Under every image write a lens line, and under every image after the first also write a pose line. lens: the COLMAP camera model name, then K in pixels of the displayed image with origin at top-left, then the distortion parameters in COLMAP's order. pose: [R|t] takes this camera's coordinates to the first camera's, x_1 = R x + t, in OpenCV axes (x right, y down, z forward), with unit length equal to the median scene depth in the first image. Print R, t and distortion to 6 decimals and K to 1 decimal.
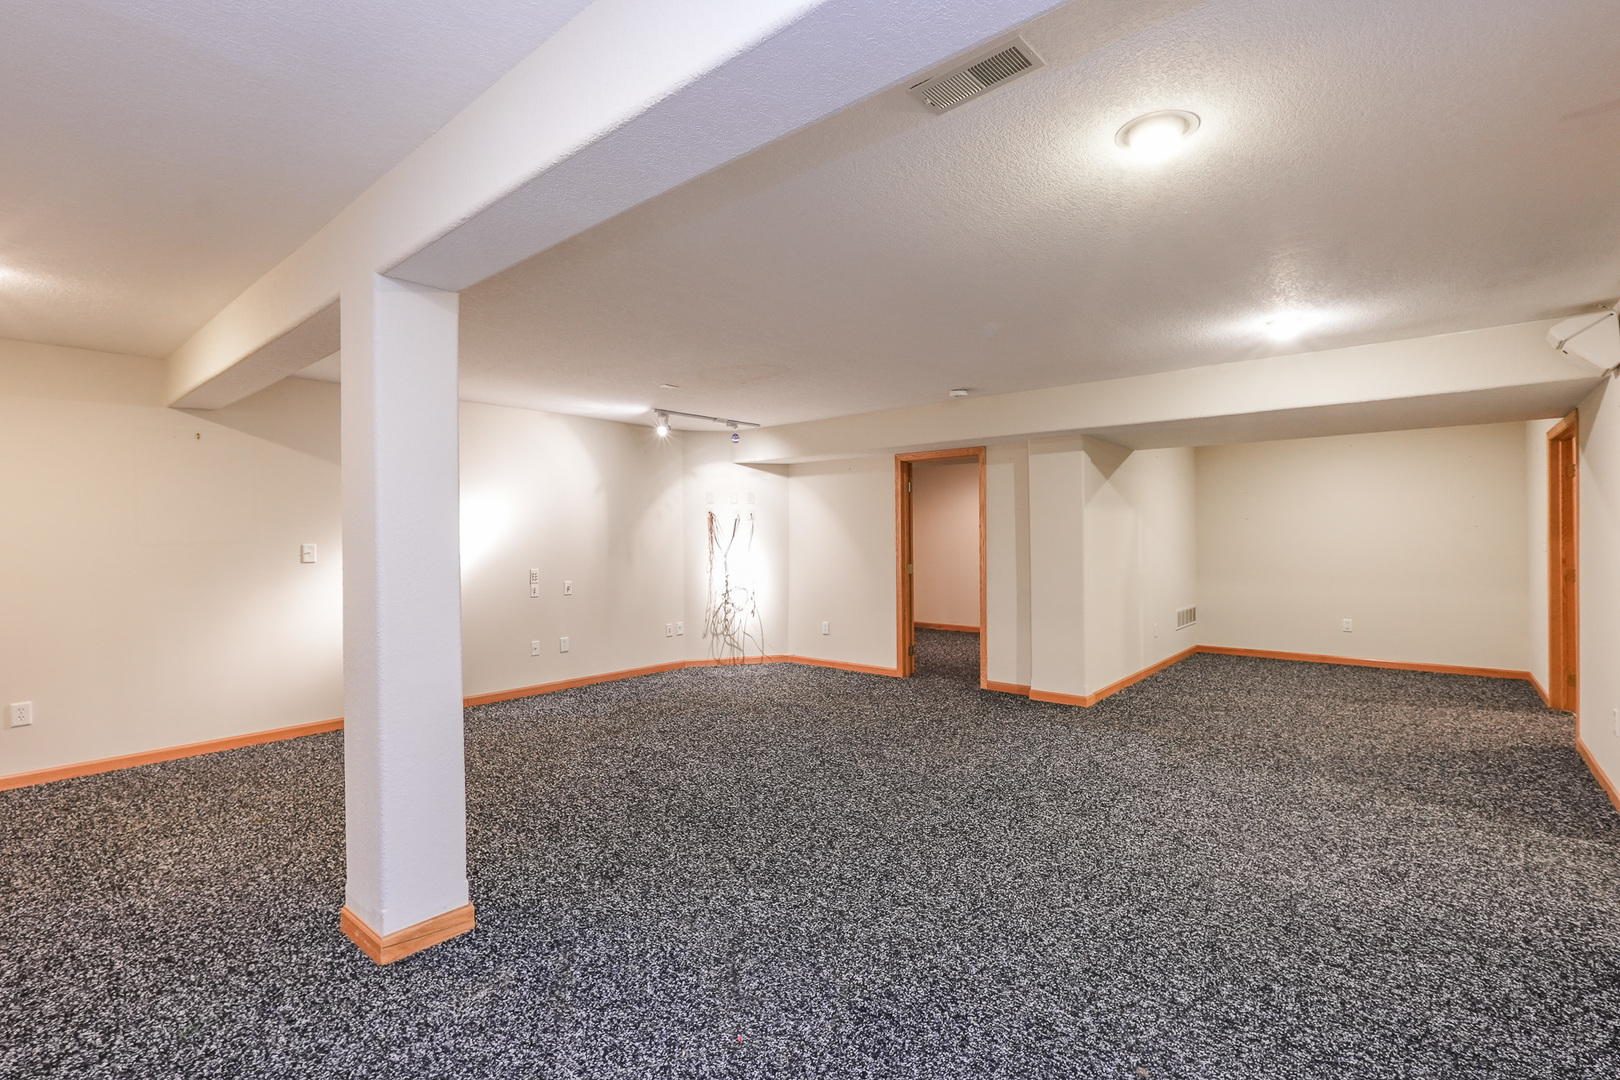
lens RADIAL K [[740.0, 0, 805.2], [0, 740.0, 539.3], [0, 0, 1]] dist [-0.019883, 0.010480]
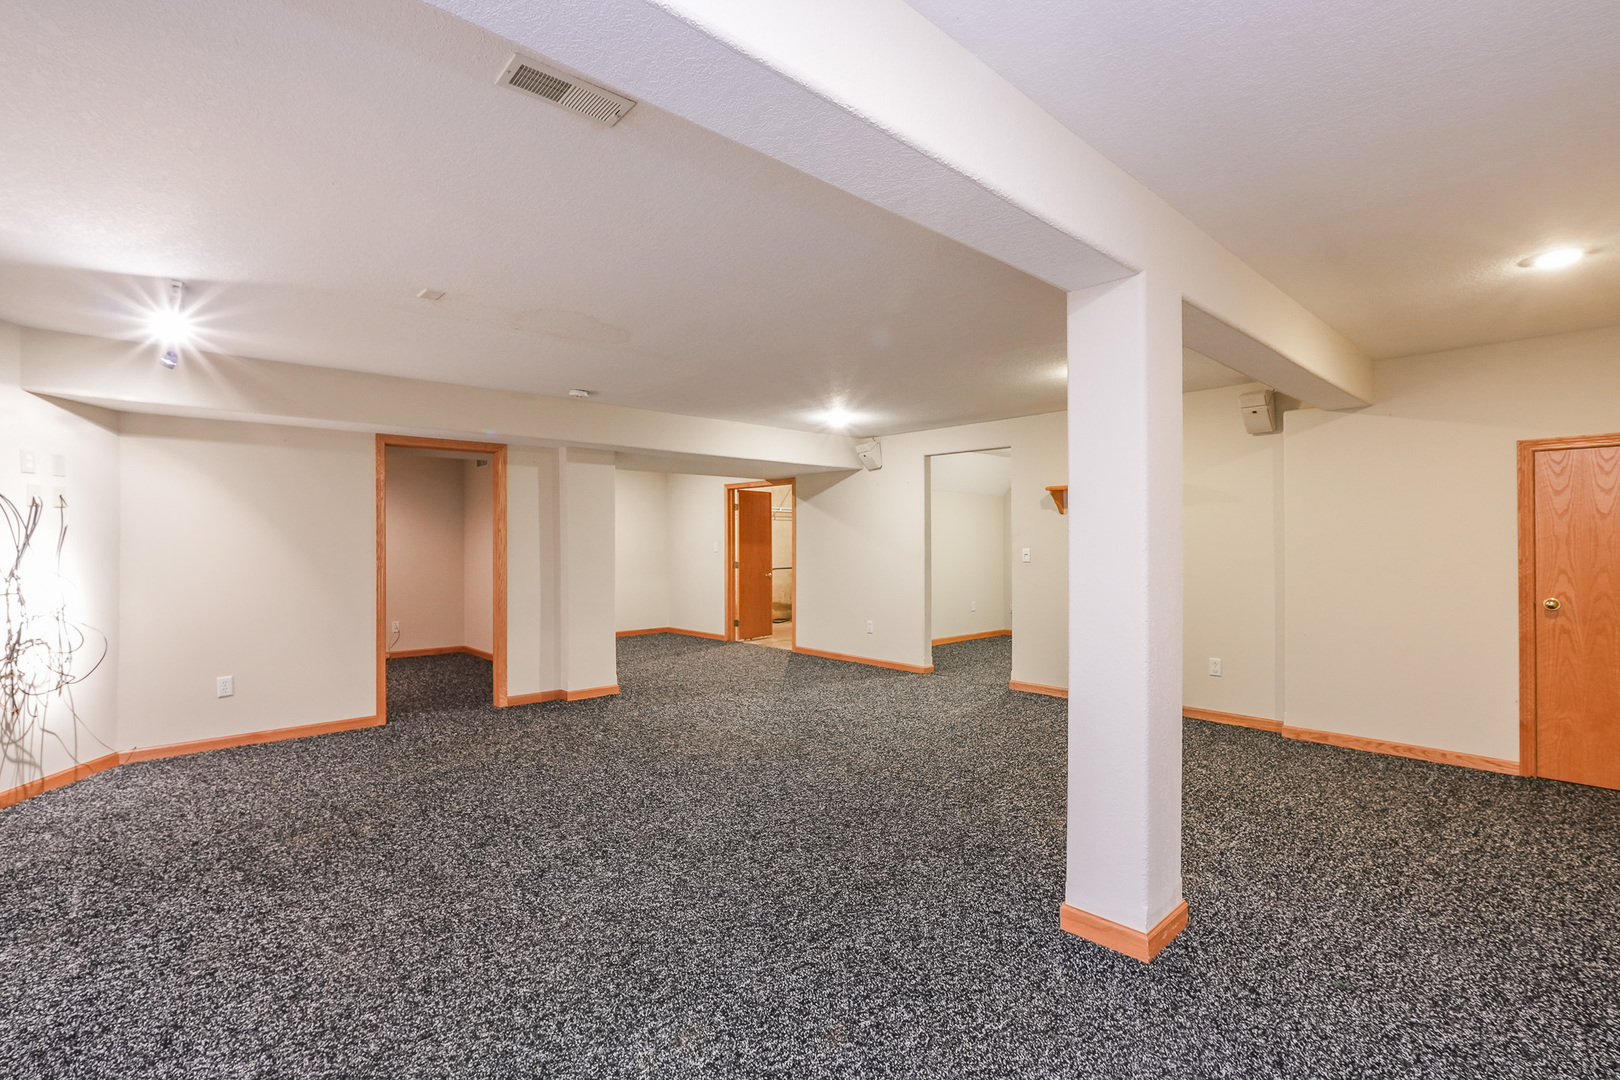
lens RADIAL K [[740.0, 0, 805.2], [0, 740.0, 539.3], [0, 0, 1]] dist [-0.019883, 0.010480]
pose [[0.122984, 0.010716, 0.992351, -0.675134], [0.003958, 0.999928, -0.011288, 0.005497], [-0.992401, 0.005316, 0.122933, 0.552191]]
